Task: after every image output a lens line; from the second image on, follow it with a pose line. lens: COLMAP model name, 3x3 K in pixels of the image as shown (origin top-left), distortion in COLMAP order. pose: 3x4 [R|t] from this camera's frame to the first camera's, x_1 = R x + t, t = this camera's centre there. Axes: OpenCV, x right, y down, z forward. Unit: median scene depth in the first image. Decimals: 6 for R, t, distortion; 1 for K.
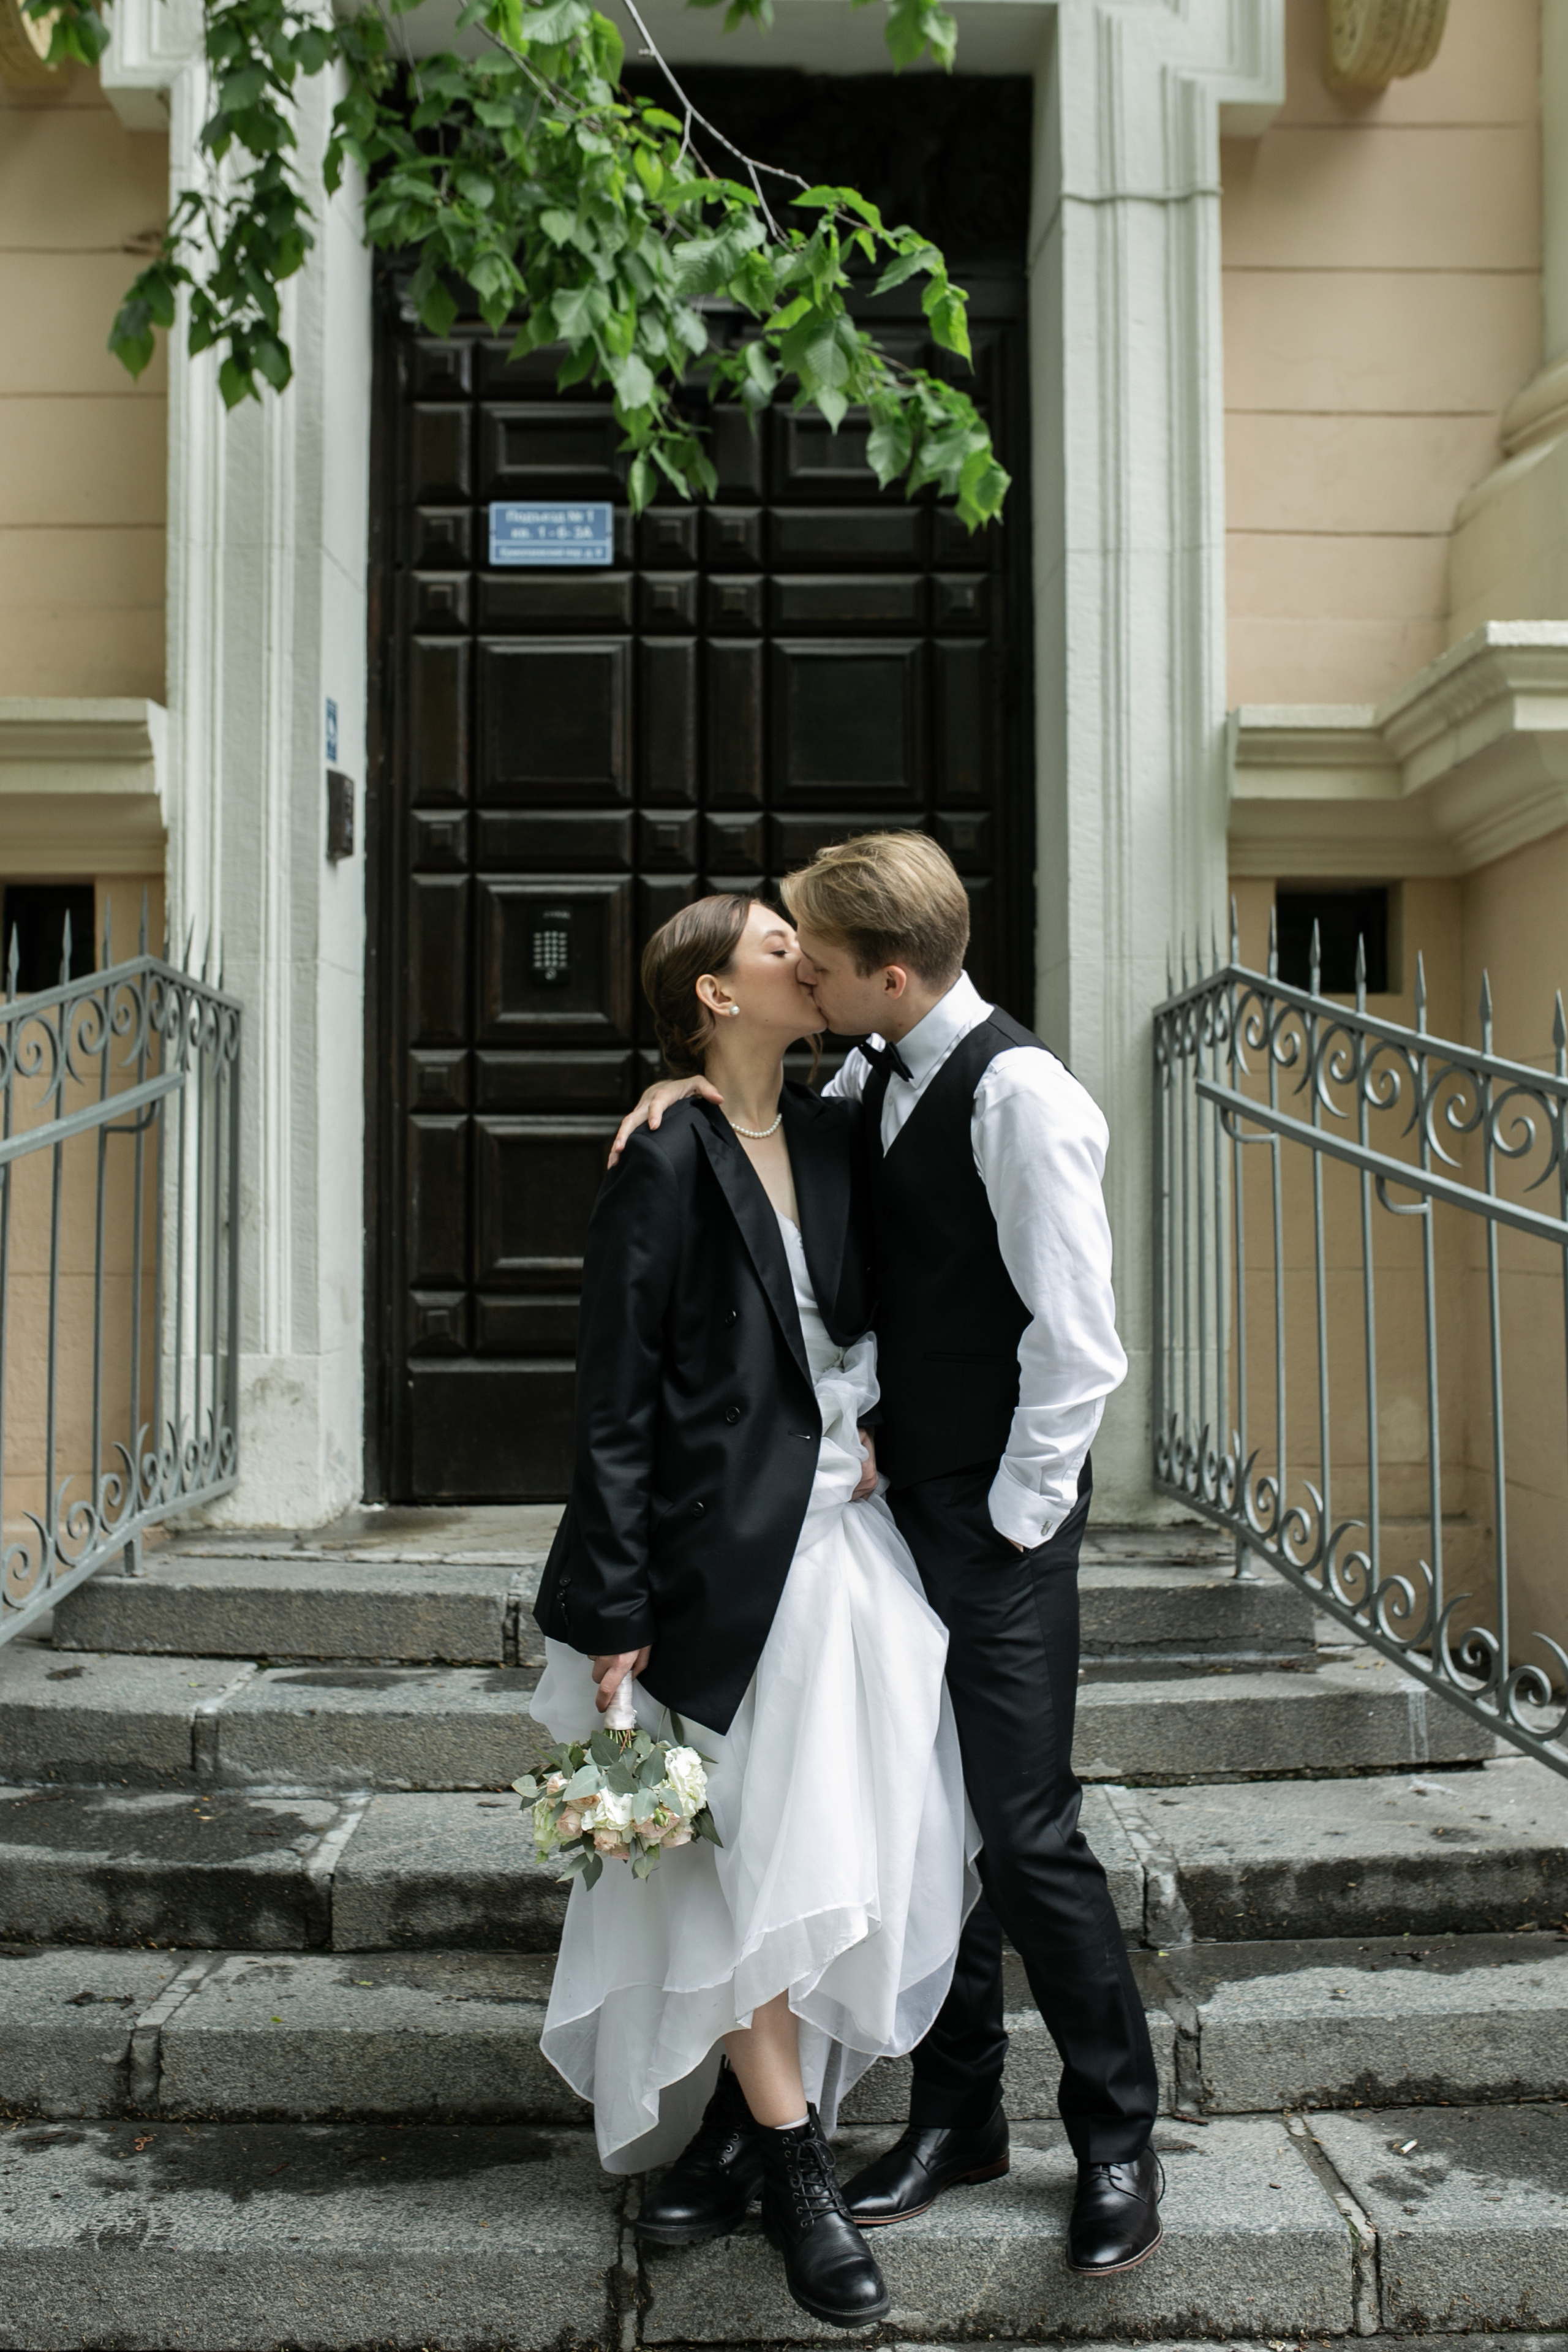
lens RADIAL K [[2350.4, 0, 784.0], [0, 2350.4, 1176.0], [0, 0, 1]] dist [-0.029726, -0.004169]
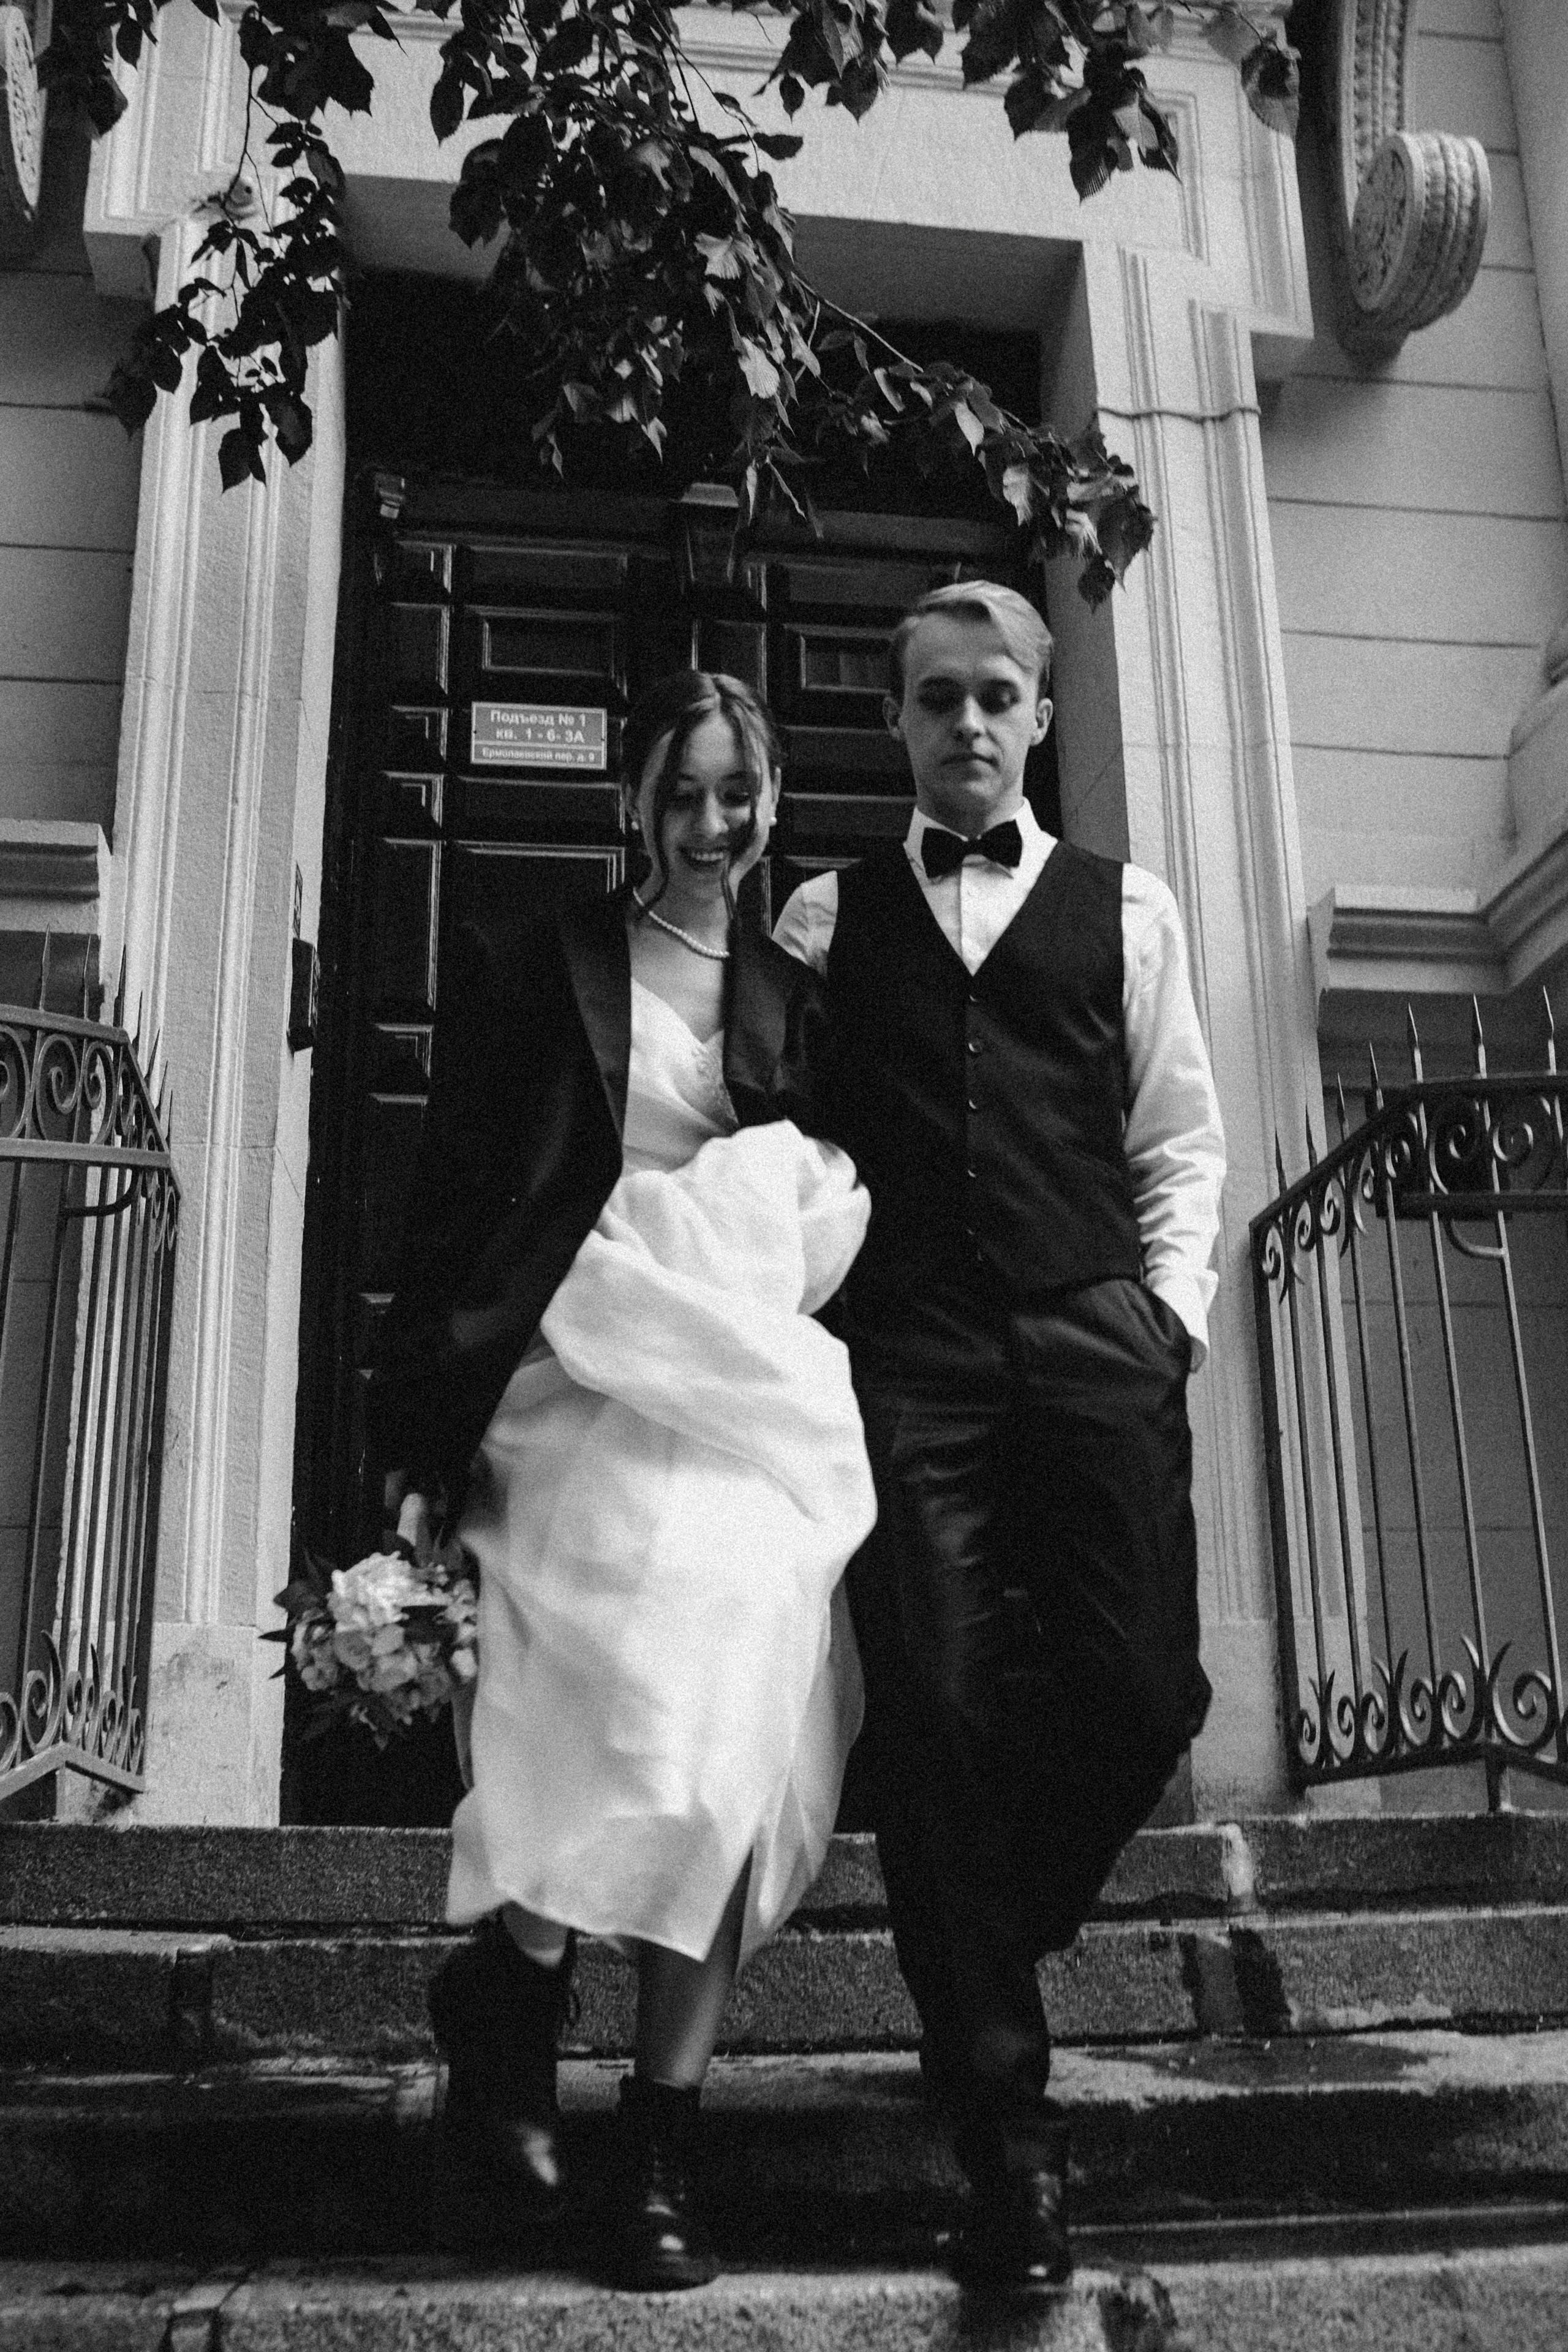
lens RADIAL K [[2349.1, 0, 812.8], [0, 2349.1, 1174.7], [0, 0, 1]] dist [-0.017844, -0.023758]
pose [[0.992066, 0.020723, 0.123999, -0.112465], [0.012580, 0.965006, -0.261925, 0.138486], [-0.125087, 0.261407, 0.957089, 0.180193]]
